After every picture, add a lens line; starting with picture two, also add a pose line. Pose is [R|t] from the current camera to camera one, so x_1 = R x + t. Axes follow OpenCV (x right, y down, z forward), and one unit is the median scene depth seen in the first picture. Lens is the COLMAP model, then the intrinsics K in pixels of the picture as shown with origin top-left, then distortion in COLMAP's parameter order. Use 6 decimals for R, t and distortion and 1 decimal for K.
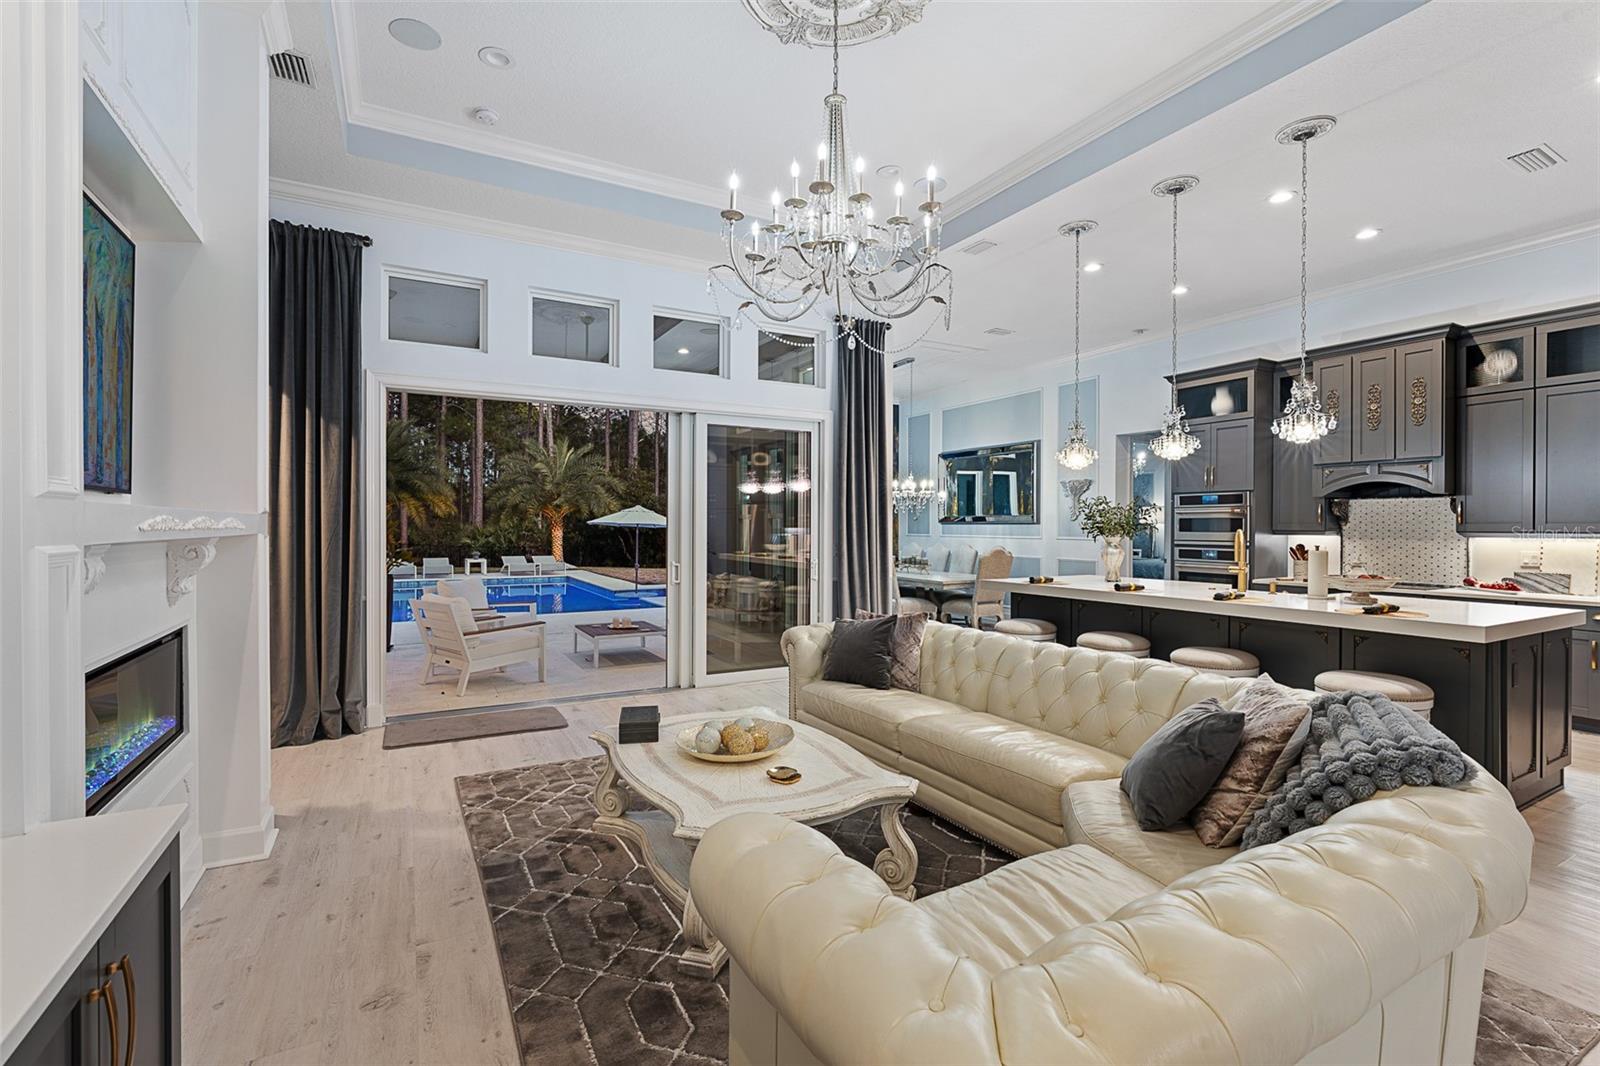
lens RADIAL K [[716.7, 0, 801.9], [0, 716.7, 532.2], [0, 0, 1]] dist [-0.008855, 0.002573]
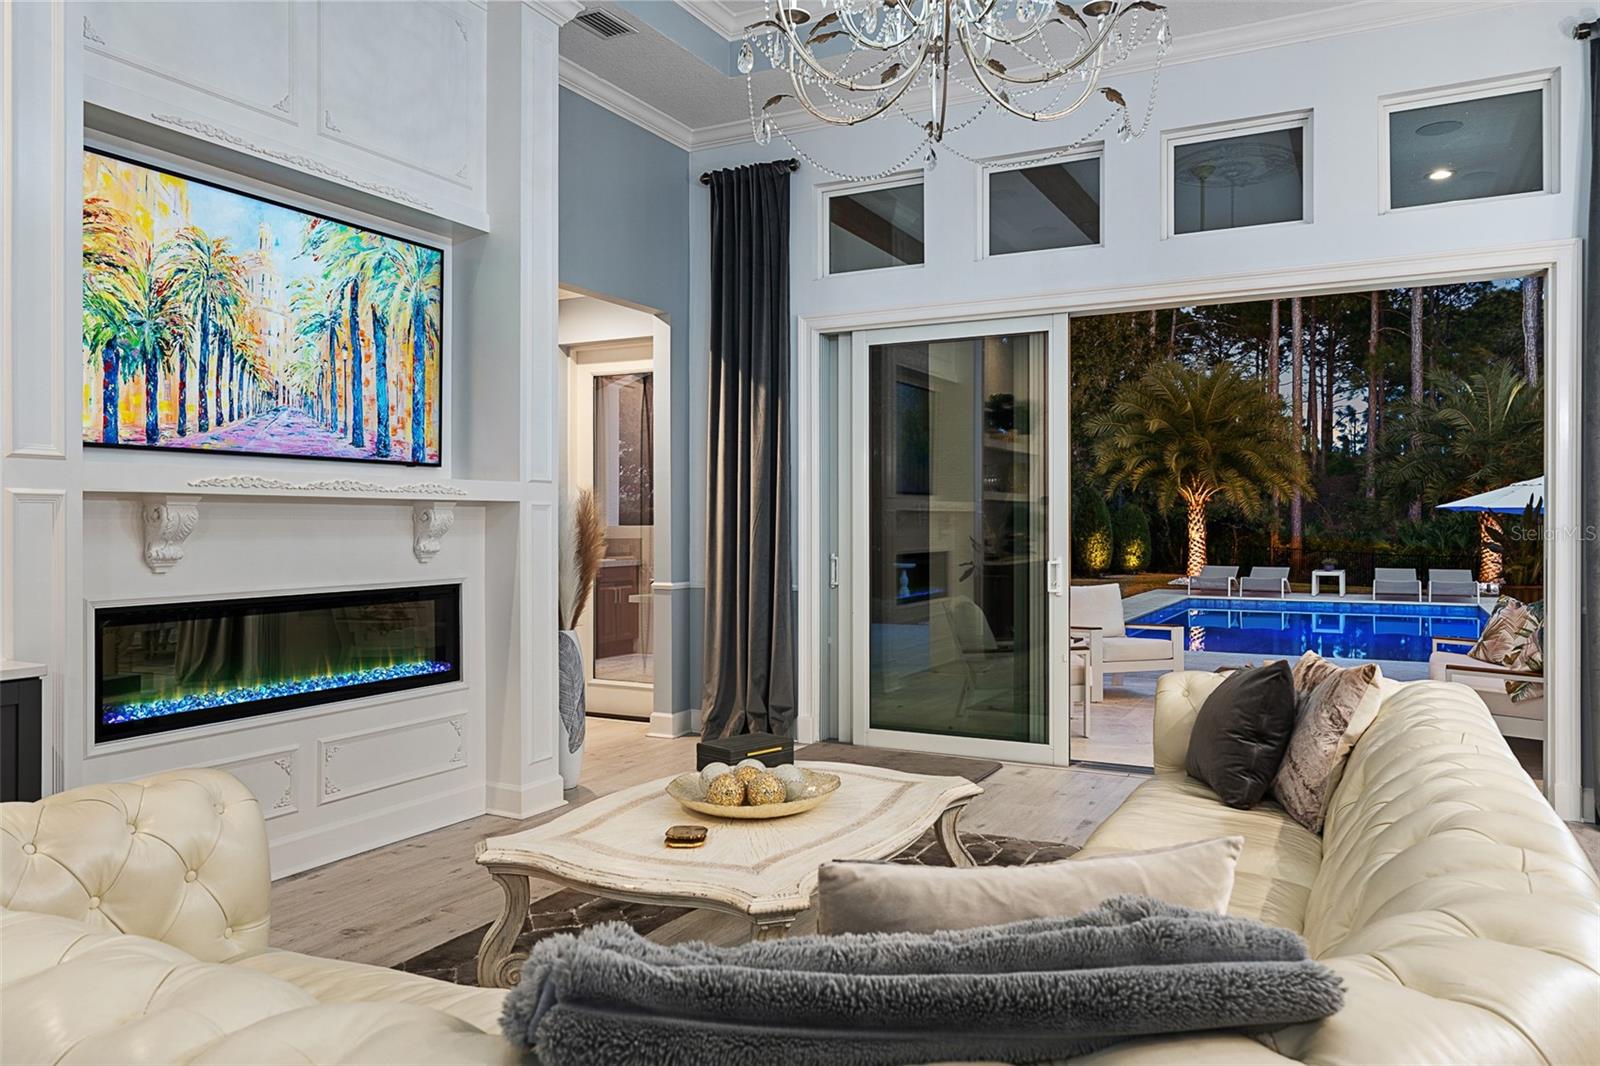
lens RADIAL K [[1130.9, 0, 793.4], [0, 1130.9, 522.1], [0, 0, 1]] dist [-0.004569, 0.005808]
pose [[0.549252, -0.003398, -0.835650, 0.128406], [-0.006585, 0.999943, -0.008394, 0.006760], [0.835631, 0.010113, 0.549199, 0.068026]]
